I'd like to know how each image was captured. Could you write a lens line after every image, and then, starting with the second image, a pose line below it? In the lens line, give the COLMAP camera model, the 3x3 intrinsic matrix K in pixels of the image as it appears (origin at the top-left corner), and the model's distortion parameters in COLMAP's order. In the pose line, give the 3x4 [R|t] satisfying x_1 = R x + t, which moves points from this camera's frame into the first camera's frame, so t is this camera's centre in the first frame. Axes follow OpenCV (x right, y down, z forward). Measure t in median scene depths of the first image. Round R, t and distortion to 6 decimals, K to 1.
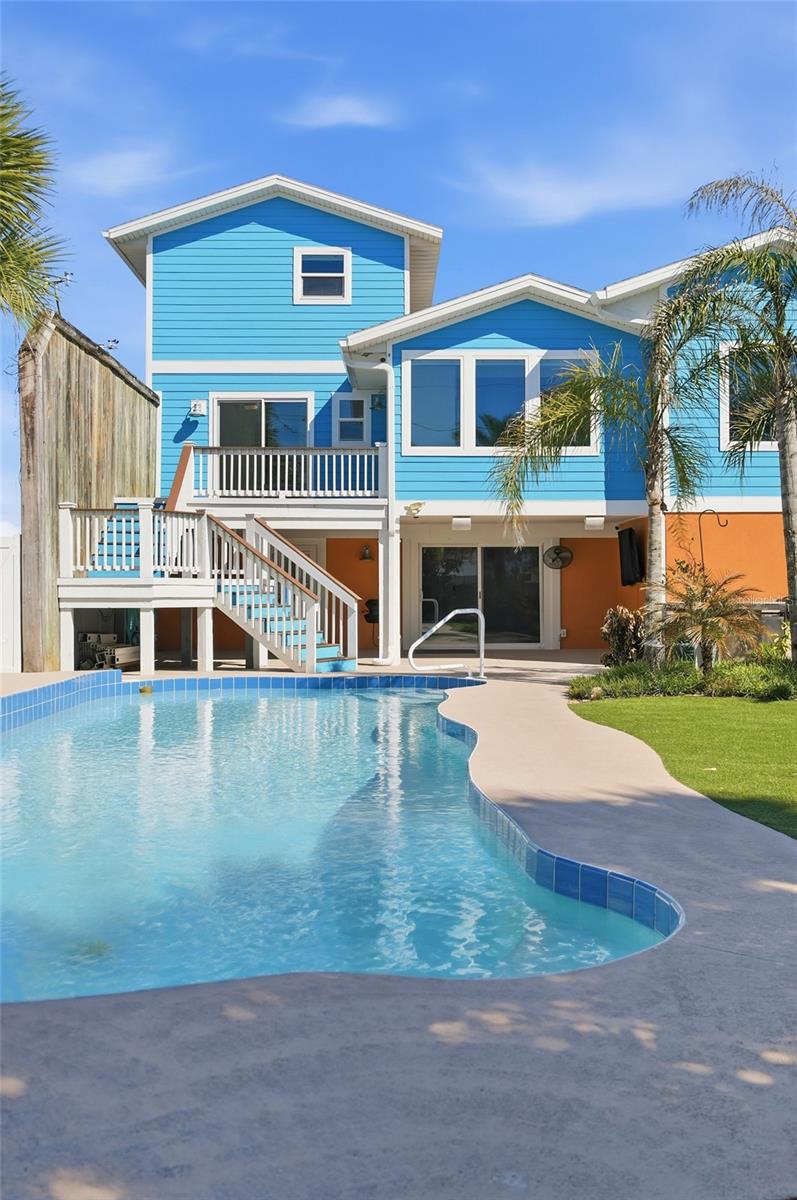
lens RADIAL K [[1170.2, 0, 396.9], [0, 1170.2, 526.3], [0, 0, 1]] dist [0.011732, 0.000000]
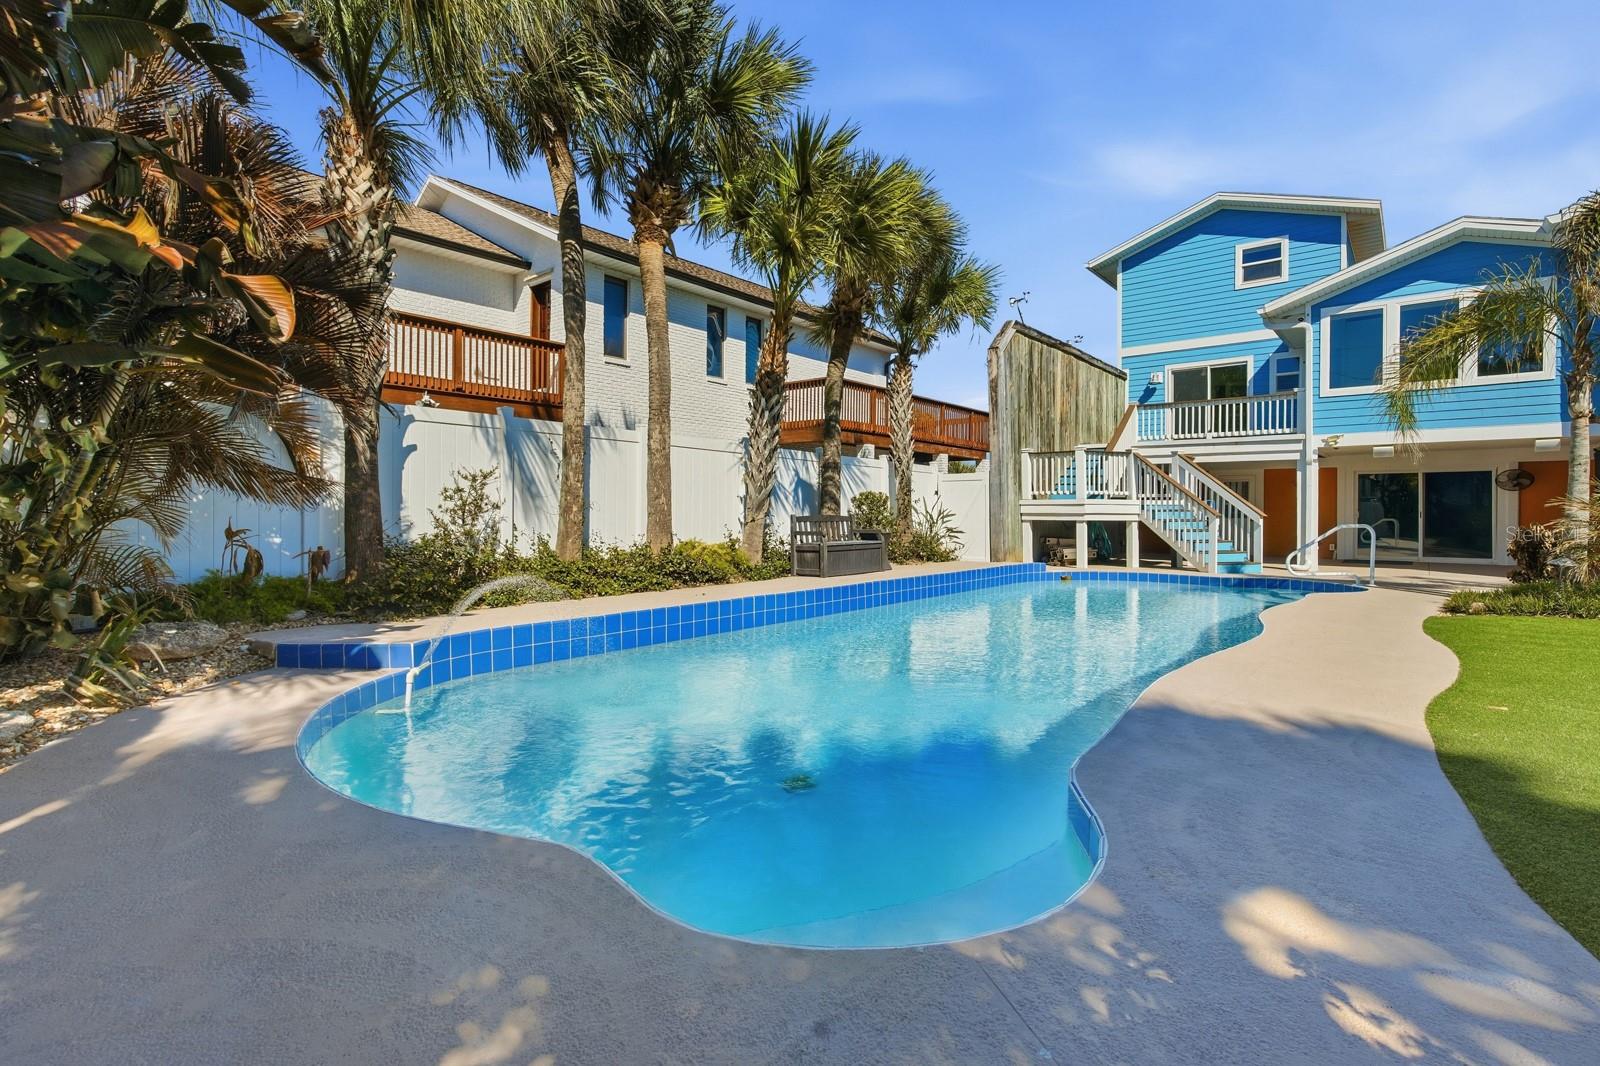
lens RADIAL K [[715.5, 0, 859.3], [0, 715.5, 502.9], [0, 0, 1]] dist [-0.005147, 0.003911]
pose [[0.775678, -0.005273, -0.631107, 0.112272], [0.029844, 0.999153, 0.028333, 0.014498], [0.630423, -0.040812, 0.775178, 0.148959]]
